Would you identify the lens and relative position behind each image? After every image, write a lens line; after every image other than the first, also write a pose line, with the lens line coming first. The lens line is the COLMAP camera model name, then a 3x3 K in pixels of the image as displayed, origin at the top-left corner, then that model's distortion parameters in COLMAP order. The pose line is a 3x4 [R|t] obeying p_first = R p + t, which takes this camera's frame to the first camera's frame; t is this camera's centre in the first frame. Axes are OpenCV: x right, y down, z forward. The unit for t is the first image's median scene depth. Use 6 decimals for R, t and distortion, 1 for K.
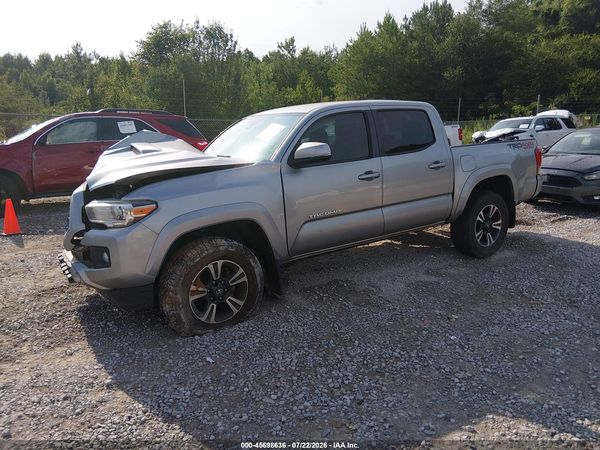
lens RADIAL K [[461.5, 0, 299.6], [0, 461.5, 223.0], [0, 0, 1]] dist [0.074484, -0.126394]
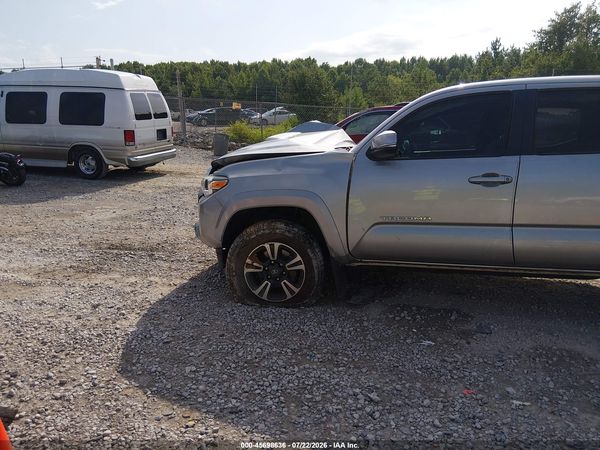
lens RADIAL K [[461.5, 0, 299.6], [0, 461.5, 223.0], [0, 0, 1]] dist [0.074484, -0.126394]
pose [[0.650975, 0.168427, -0.740178, 0.592888], [-0.162752, 0.983367, 0.080627, -0.051722], [0.741447, 0.067980, 0.667559, 0.328519]]
